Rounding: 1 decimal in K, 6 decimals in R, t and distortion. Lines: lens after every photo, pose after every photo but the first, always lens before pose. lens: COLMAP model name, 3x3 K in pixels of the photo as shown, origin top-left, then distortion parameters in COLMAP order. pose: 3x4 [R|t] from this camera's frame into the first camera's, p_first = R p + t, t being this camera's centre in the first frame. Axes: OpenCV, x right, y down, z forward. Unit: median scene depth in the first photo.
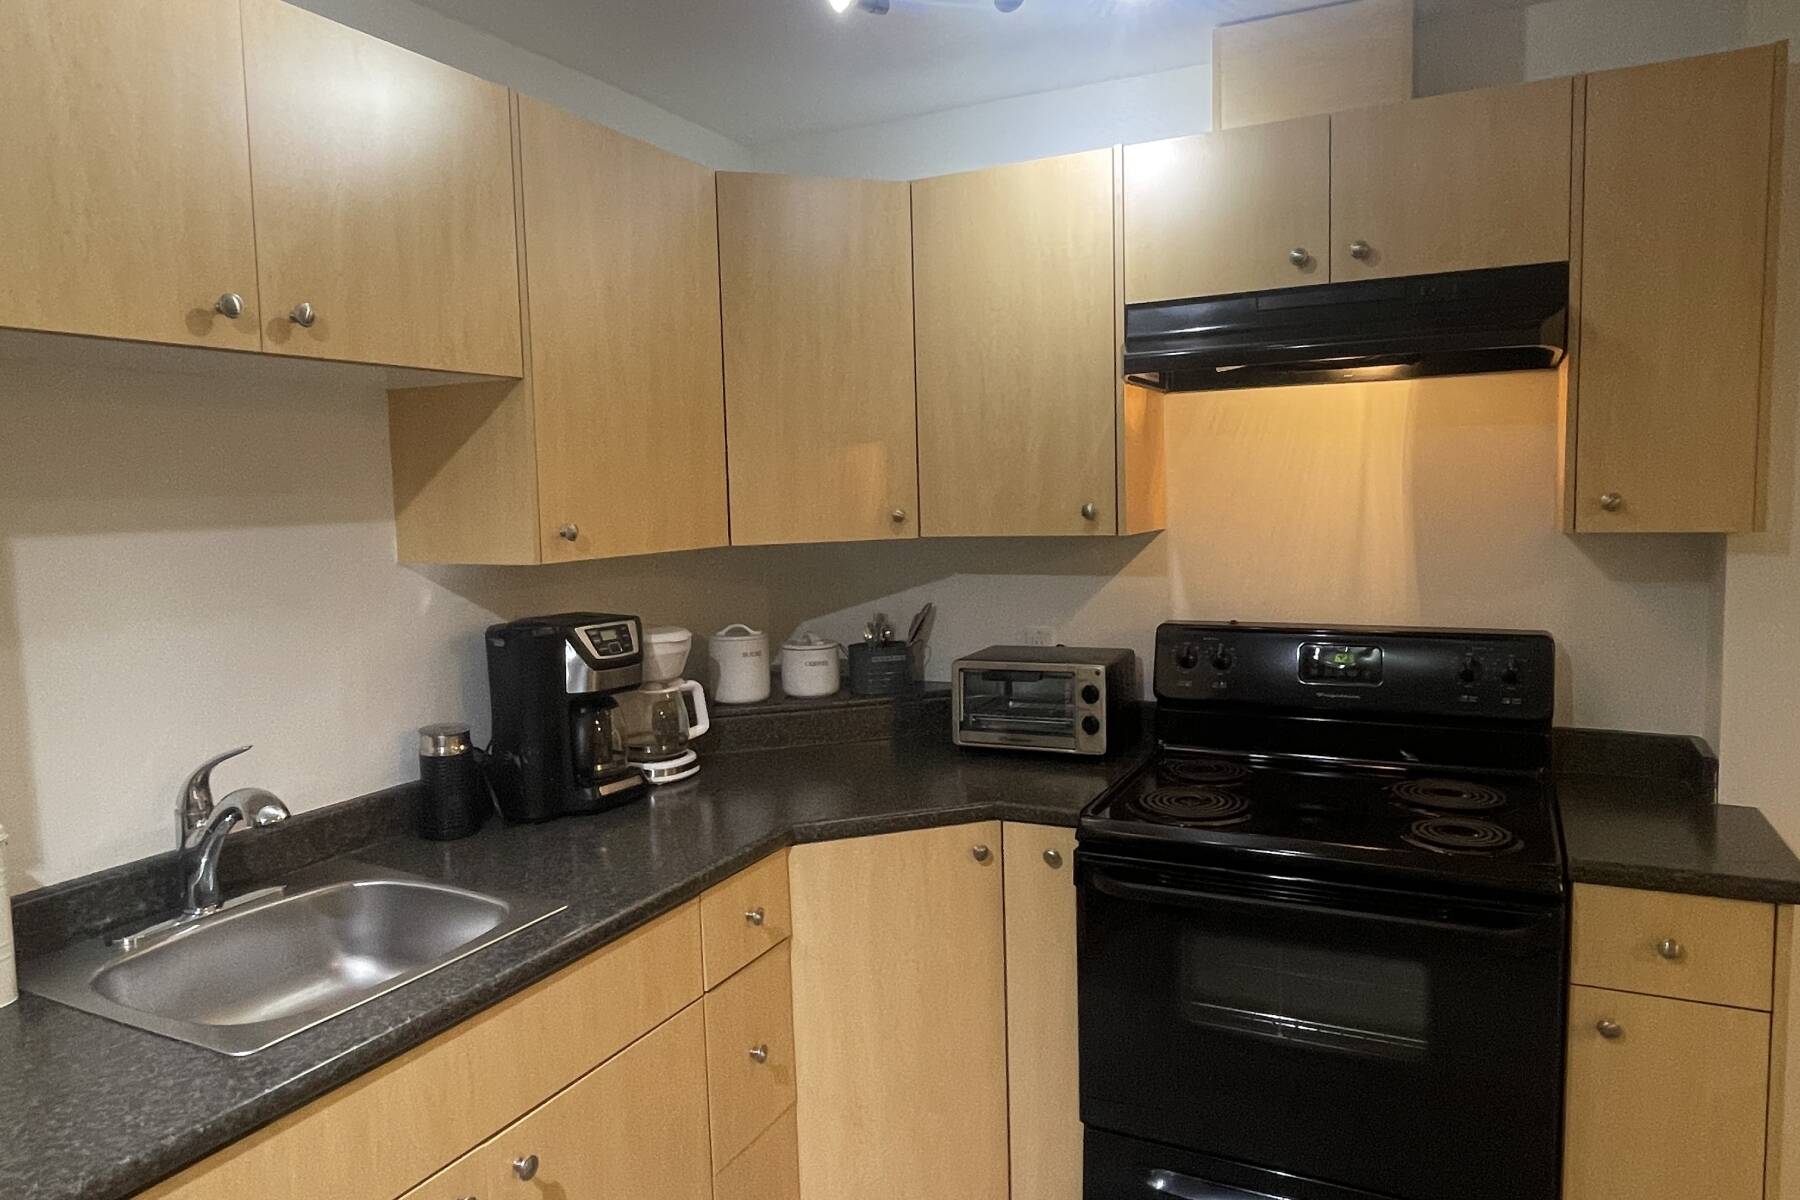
lens RADIAL K [[1172.7, 0, 900.0], [0, 1172.7, 600.0], [0, 0, 1]] dist [0.002985, 0.000103]
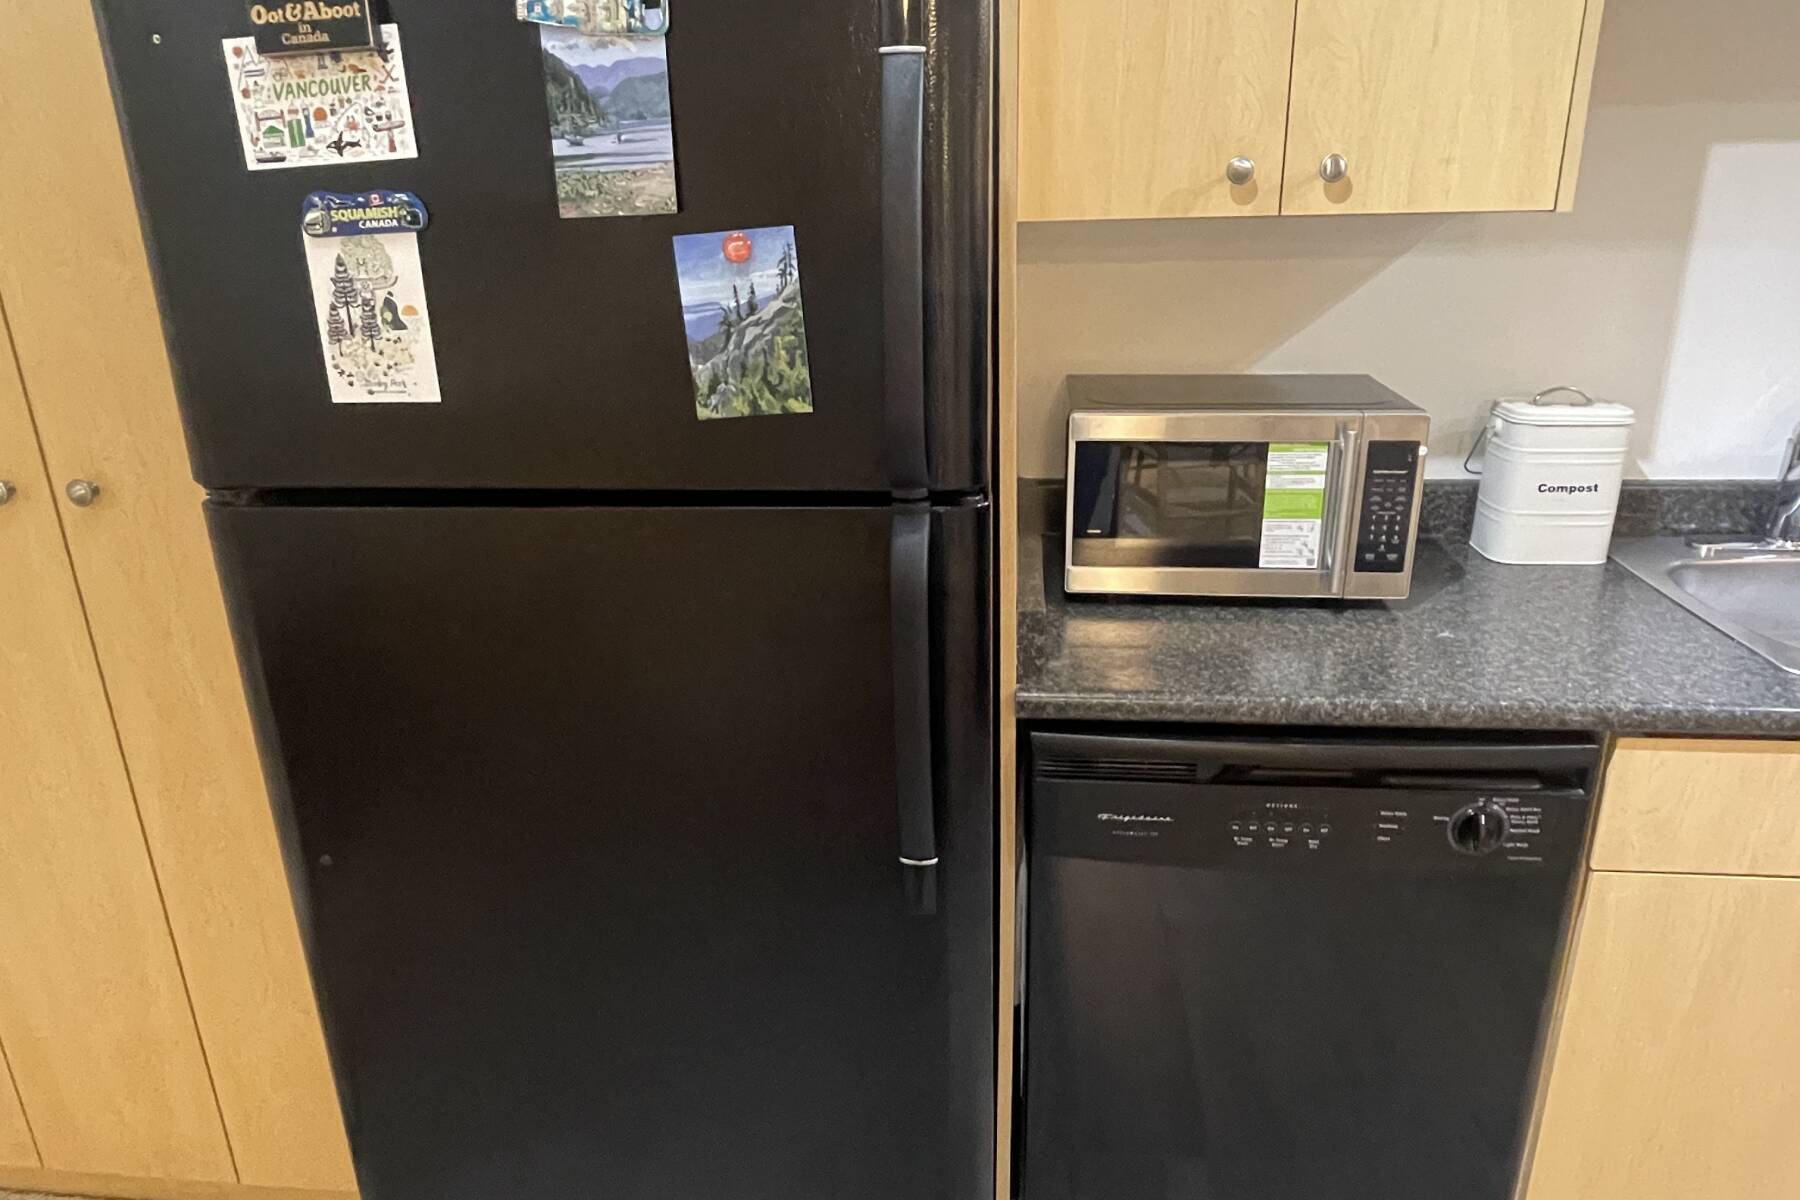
lens RADIAL K [[1172.7, 0, 900.0], [0, 1172.7, 600.0], [0, 0, 1]] dist [0.002985, 0.000103]
pose [[0.362487, 0.331614, -0.870997, 0.020857], [-0.073845, 0.941838, 0.327853, 0.039326], [0.929059, -0.054524, 0.365892, -0.071742]]
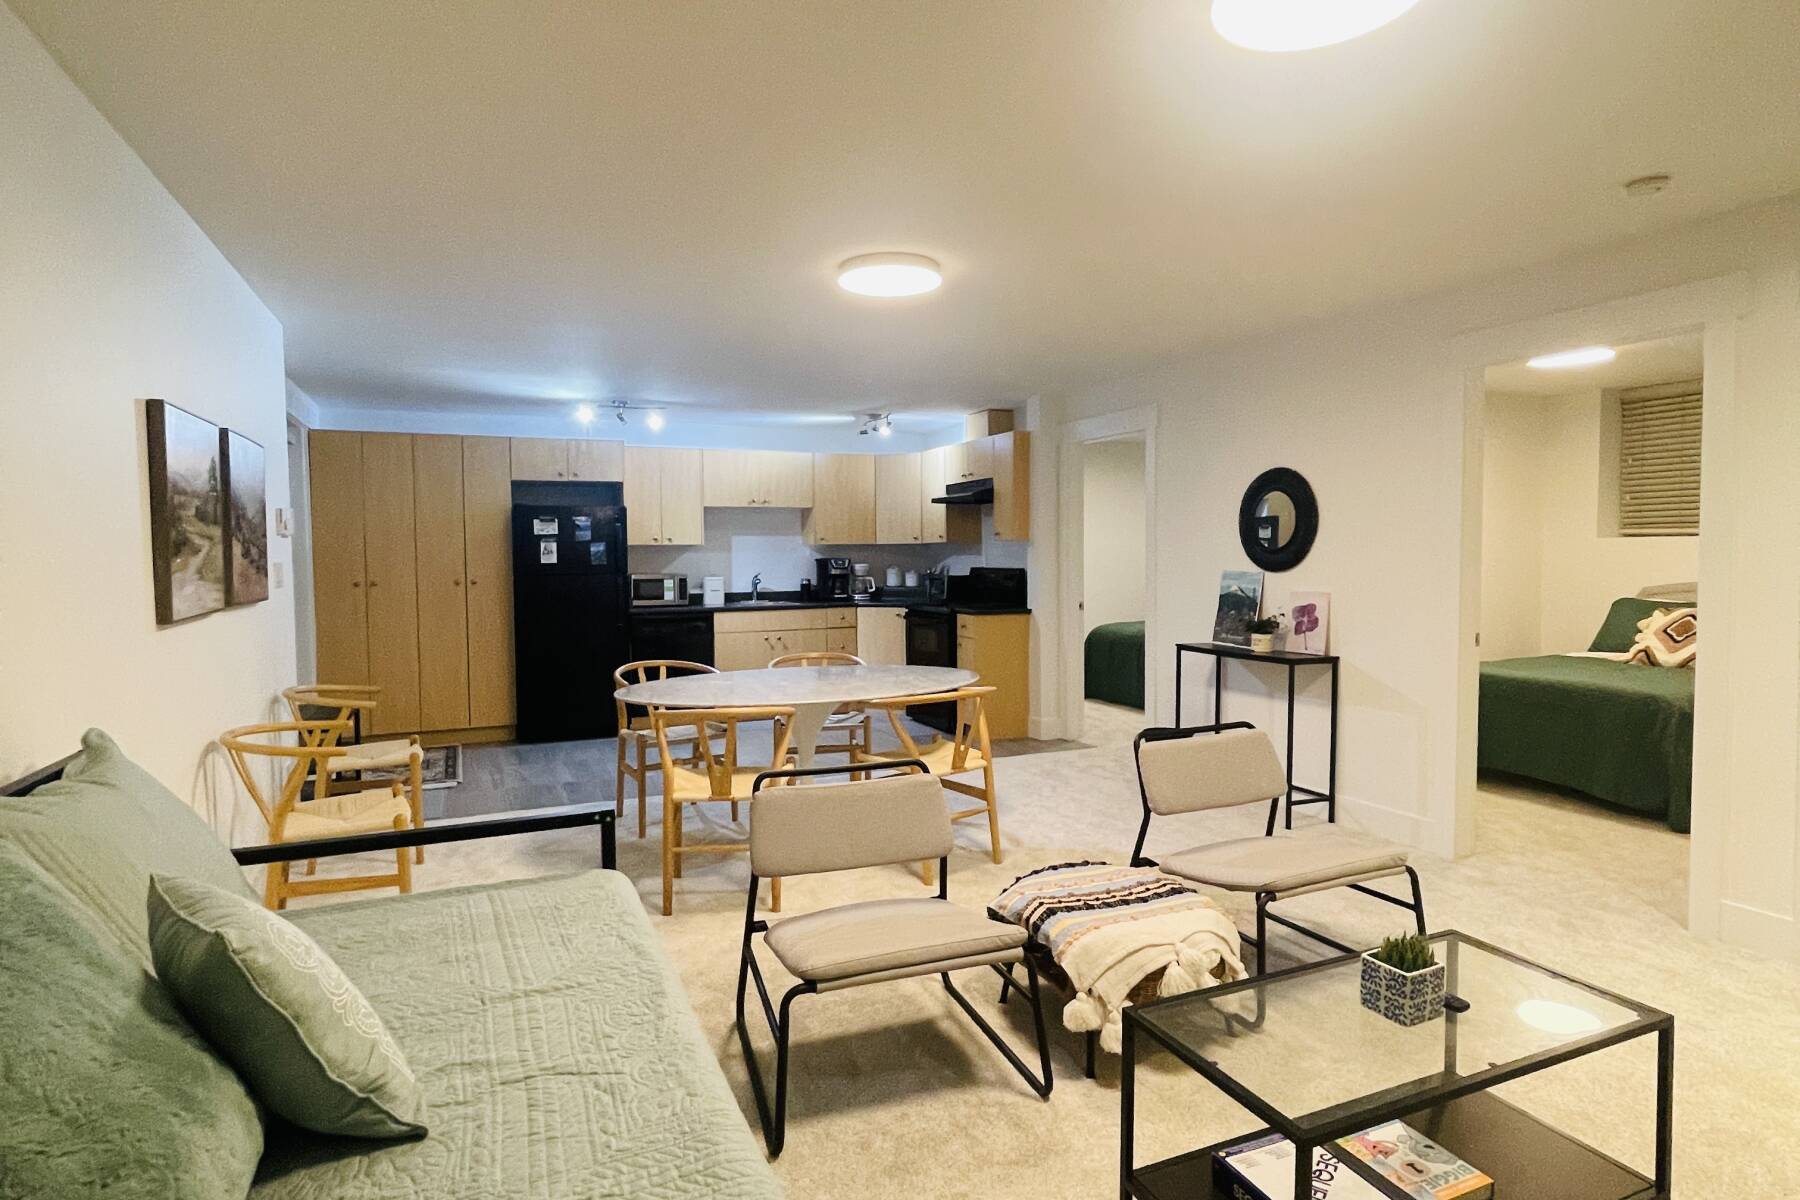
lens RADIAL K [[970.1, 0, 900.0], [0, 970.1, 600.0], [0, 0, 1]] dist [-0.000590, -0.000031]
pose [[0.772665, 0.052056, -0.632677, 3.148908], [-0.070869, 0.997476, -0.004478, 0.241402], [0.630846, 0.048297, 0.774403, -2.373297]]
